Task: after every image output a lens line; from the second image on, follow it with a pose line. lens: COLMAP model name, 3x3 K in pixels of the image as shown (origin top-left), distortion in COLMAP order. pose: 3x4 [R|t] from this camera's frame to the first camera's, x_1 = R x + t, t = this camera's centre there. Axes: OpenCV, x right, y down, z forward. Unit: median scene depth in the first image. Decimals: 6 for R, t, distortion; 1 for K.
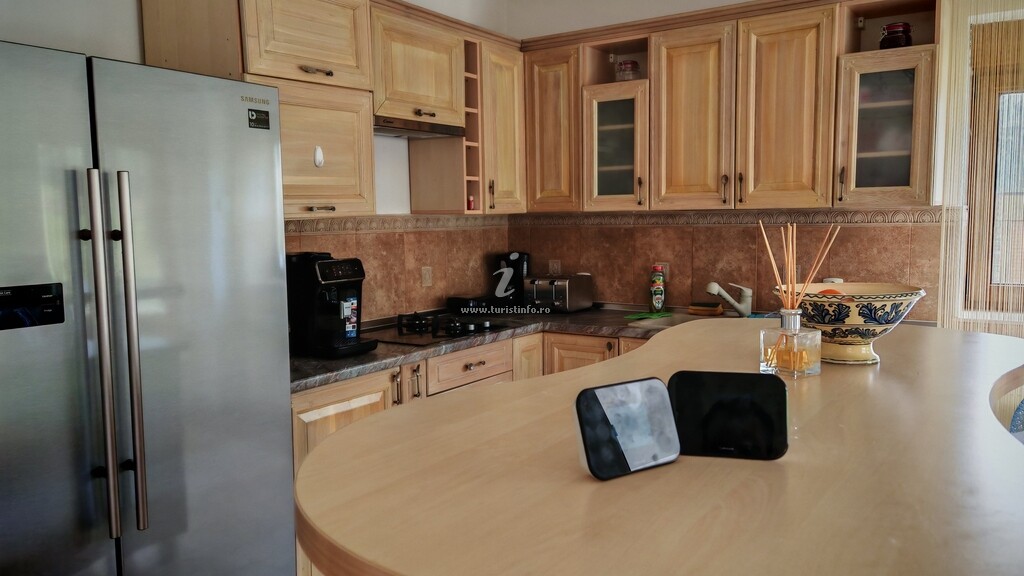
lens RADIAL K [[786.9, 0, 512.0], [0, 786.9, 288.0], [0, 0, 1]] dist [0.061723, -0.065578]
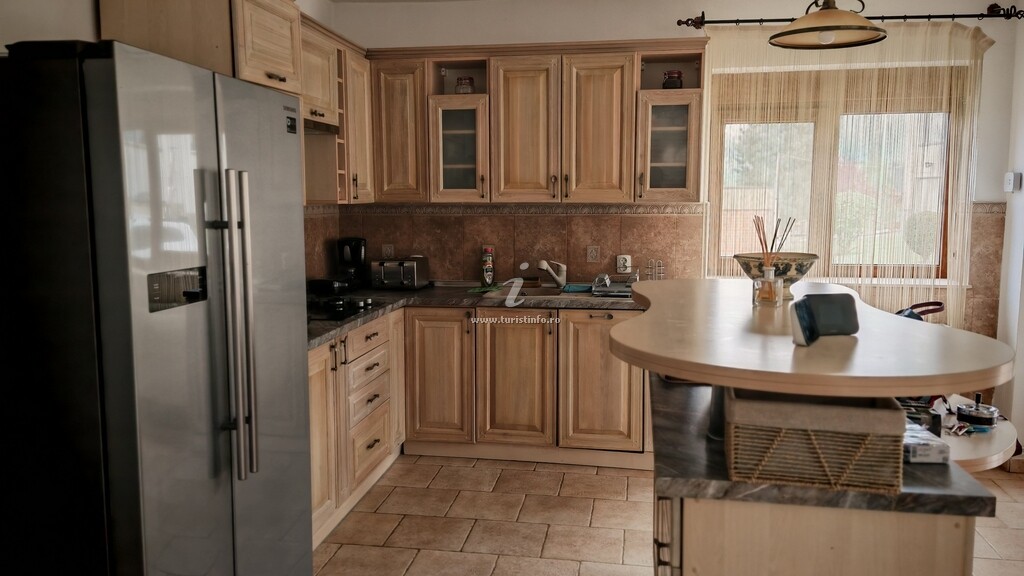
lens RADIAL K [[786.9, 0, 512.0], [0, 786.9, 288.0], [0, 0, 1]] dist [0.061723, -0.065578]
pose [[0.908274, -0.036096, 0.416817, -0.310473], [0.028575, 0.999297, 0.024272, 0.005054], [-0.417400, -0.010135, 0.908666, -0.121734]]
